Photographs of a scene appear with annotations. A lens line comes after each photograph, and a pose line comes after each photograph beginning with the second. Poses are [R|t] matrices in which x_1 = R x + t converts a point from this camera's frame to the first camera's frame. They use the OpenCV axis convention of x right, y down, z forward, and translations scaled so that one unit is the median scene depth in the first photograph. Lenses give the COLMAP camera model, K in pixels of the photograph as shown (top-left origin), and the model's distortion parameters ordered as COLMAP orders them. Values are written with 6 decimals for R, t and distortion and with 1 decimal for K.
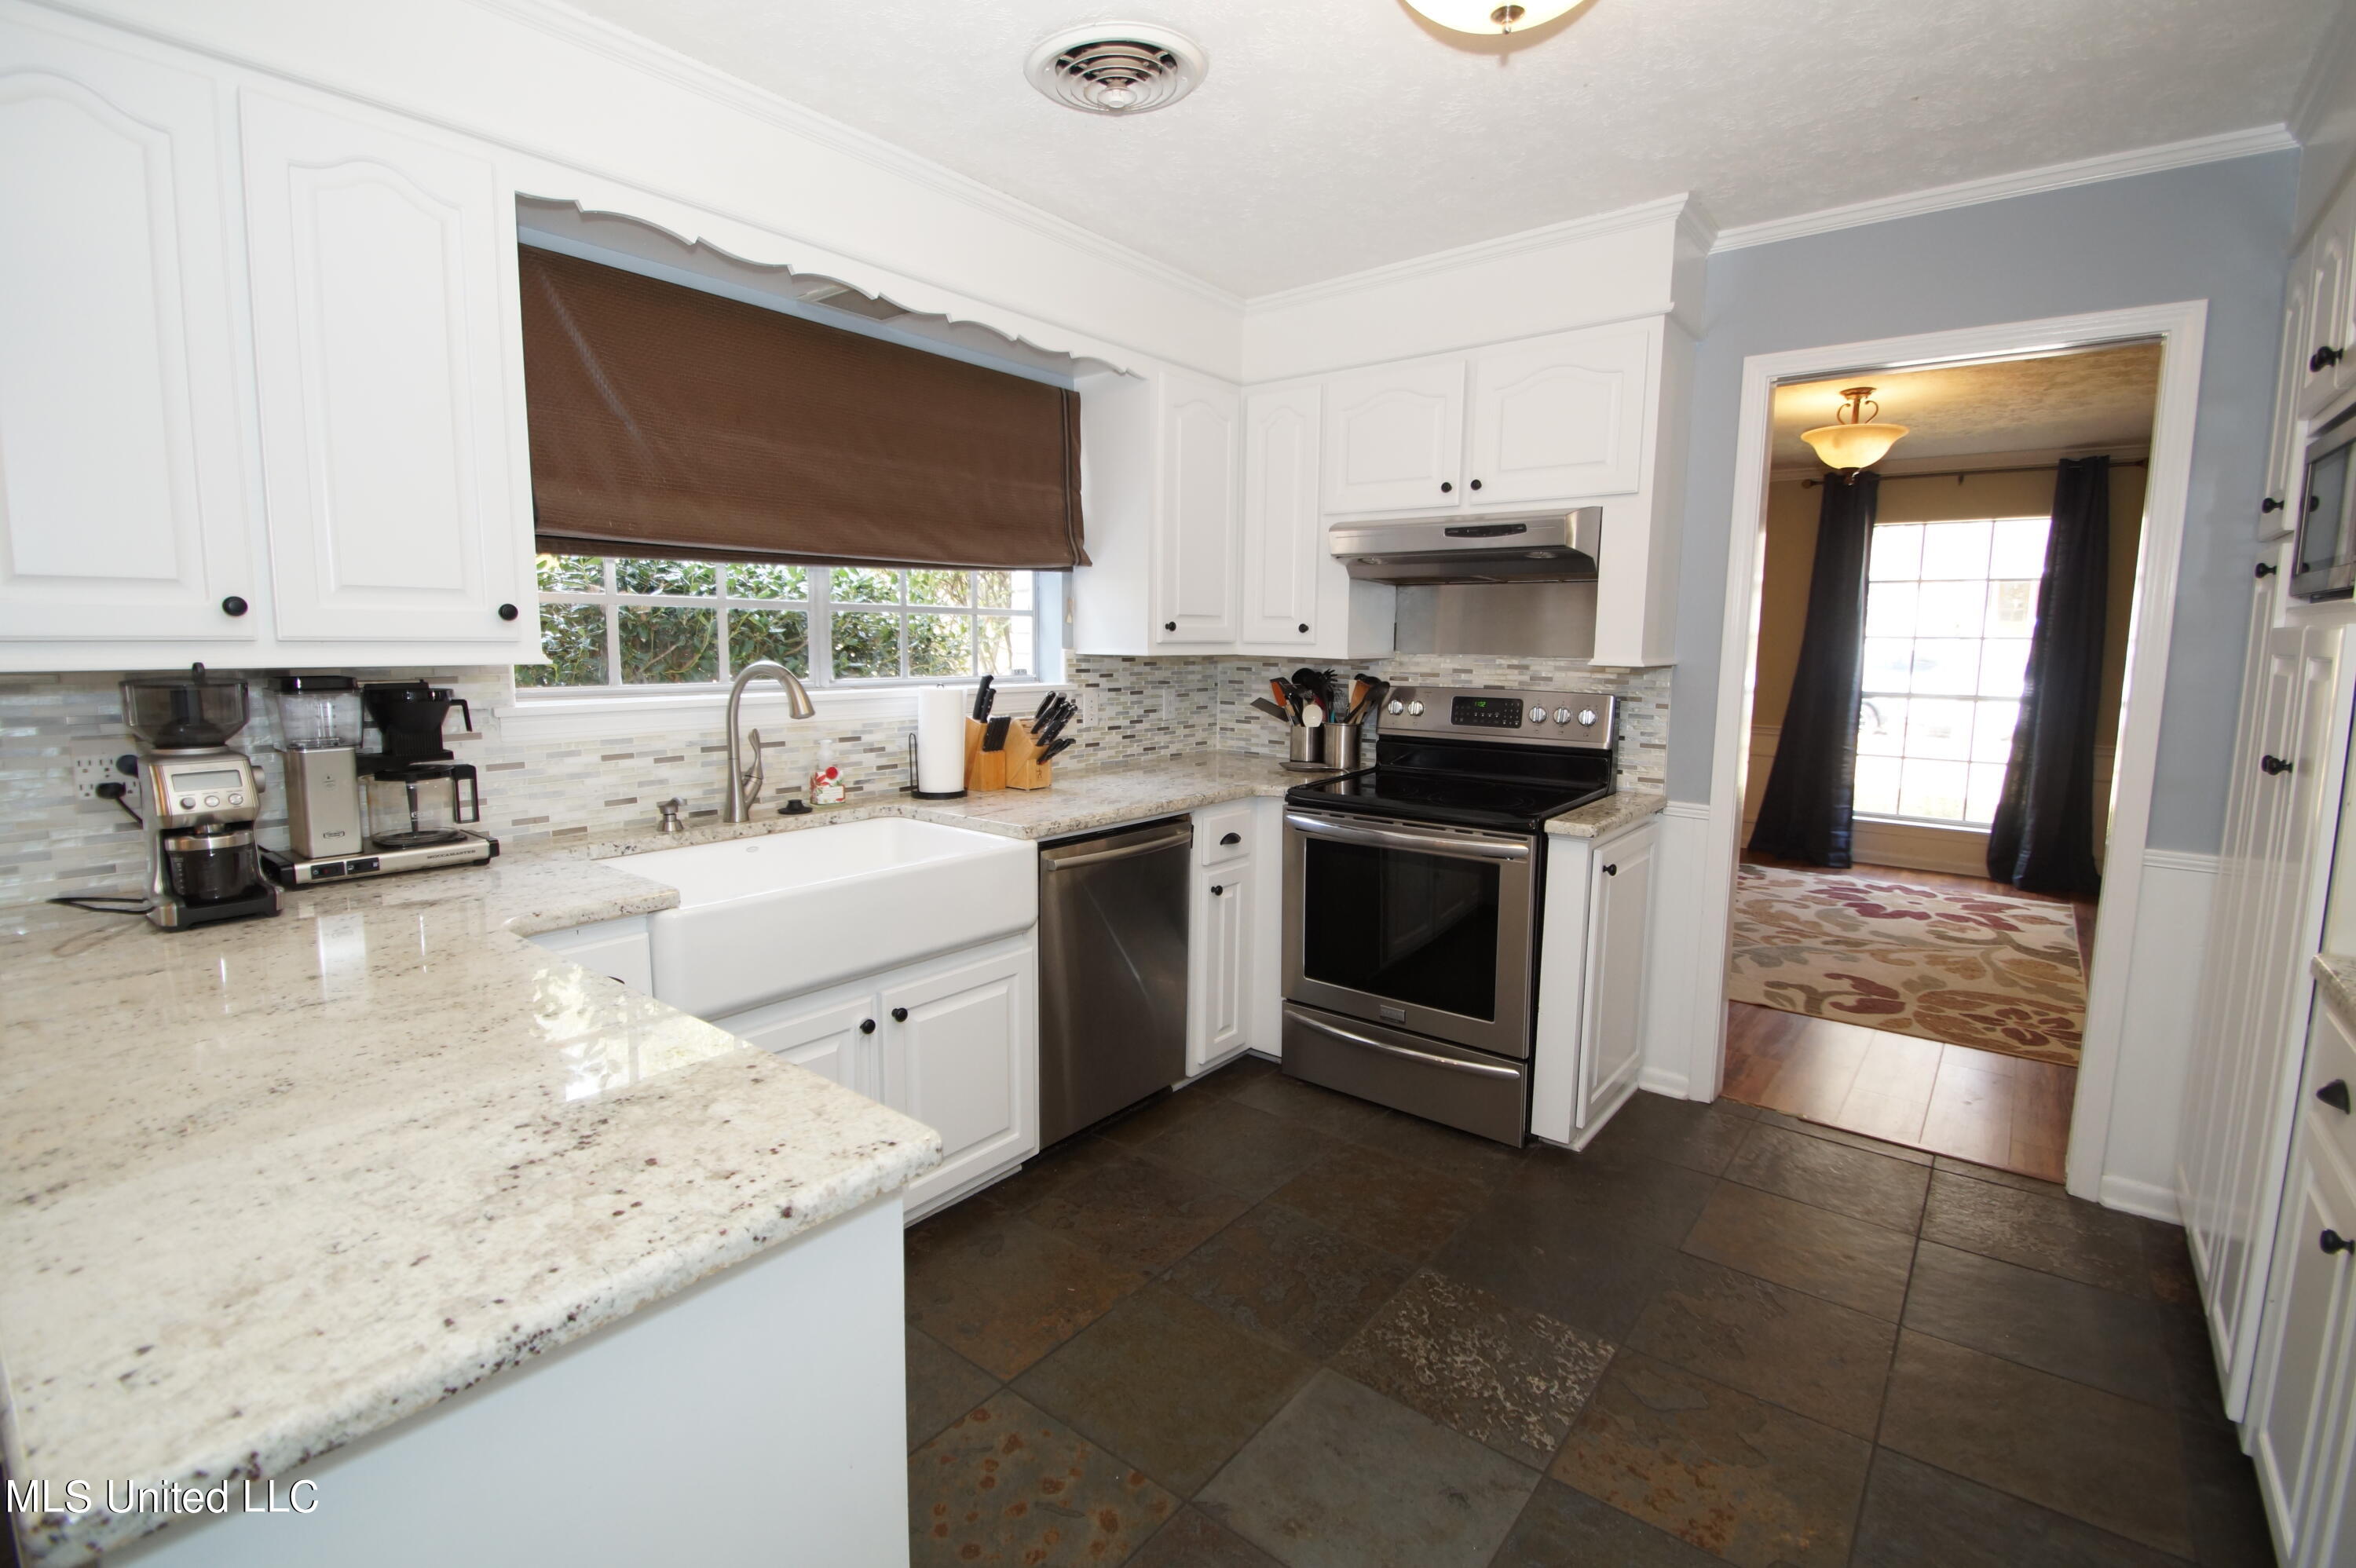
lens RADIAL K [[1067.1, 0, 1171.8], [0, 1067.1, 765.4], [0, 0, 1]] dist [0.021401, -0.013910]
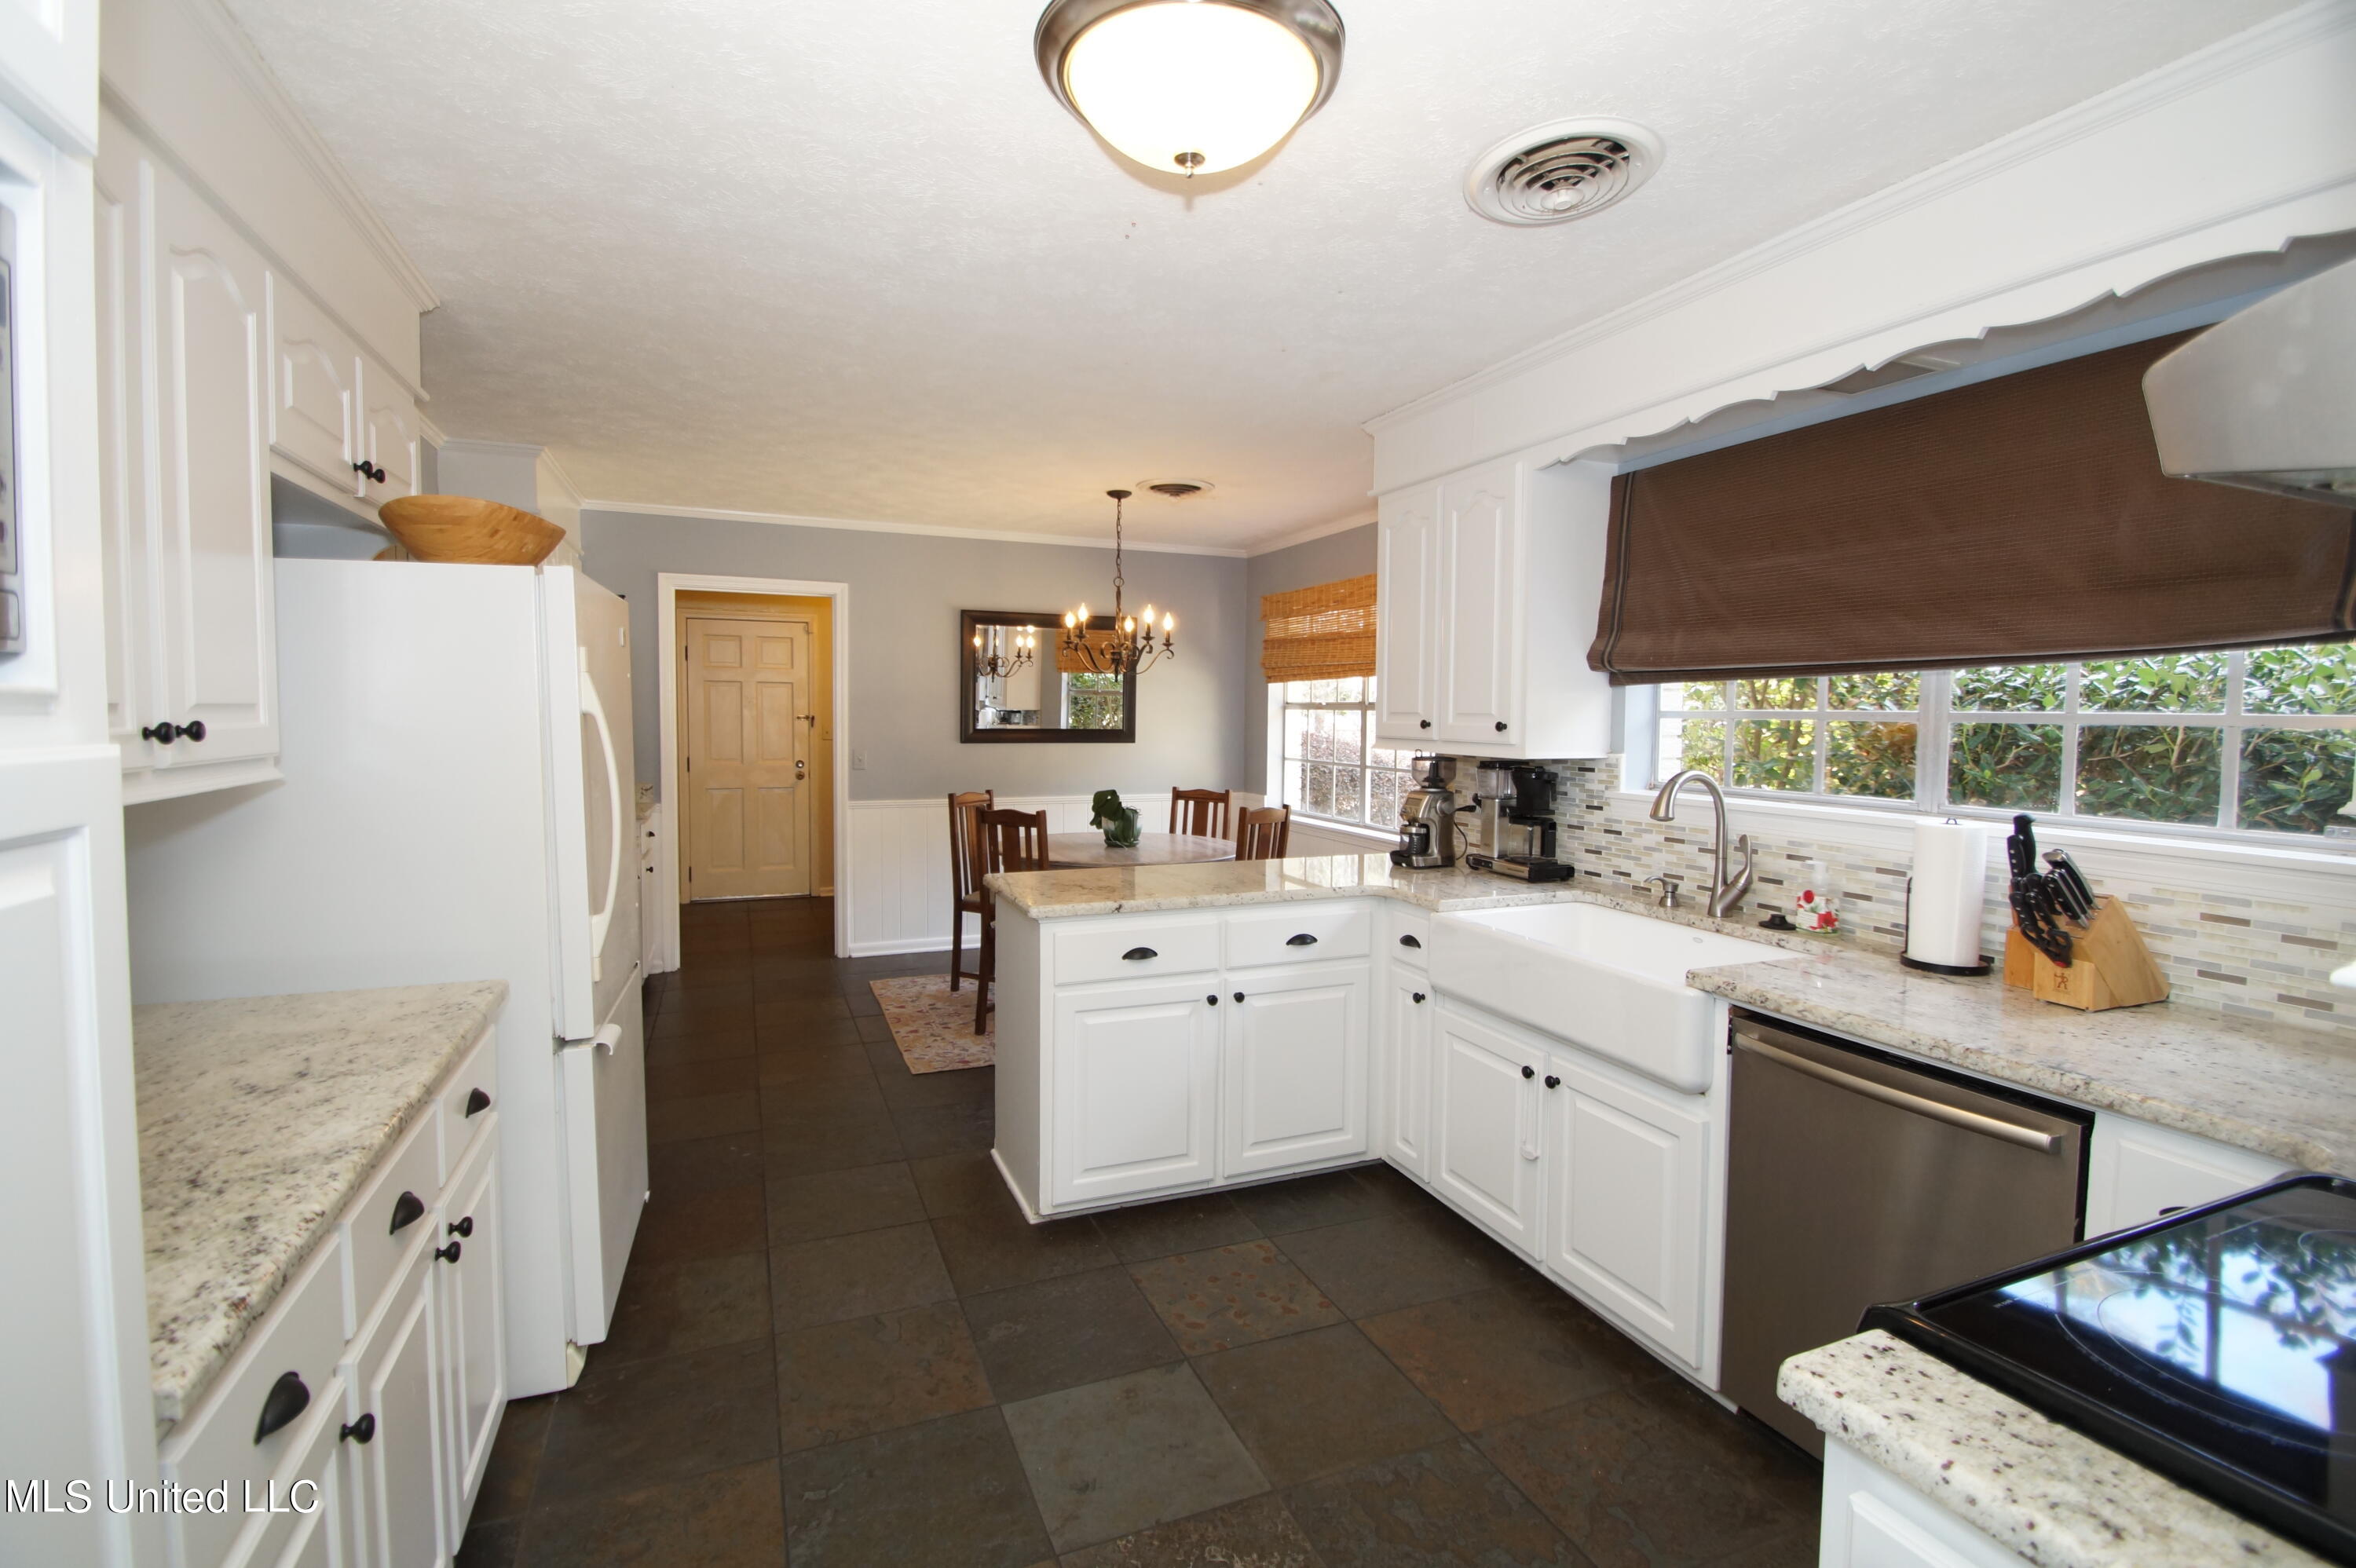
lens RADIAL K [[1082.9, 0, 1170.8], [0, 1082.9, 768.1], [0, 0, 1]] dist [0.001867, -0.014046]
pose [[-0.492471, 0.030158, -0.869806, 0.633108], [-0.122469, 0.987054, 0.103563, -0.109597], [0.861669, 0.157526, -0.482403, 0.799586]]
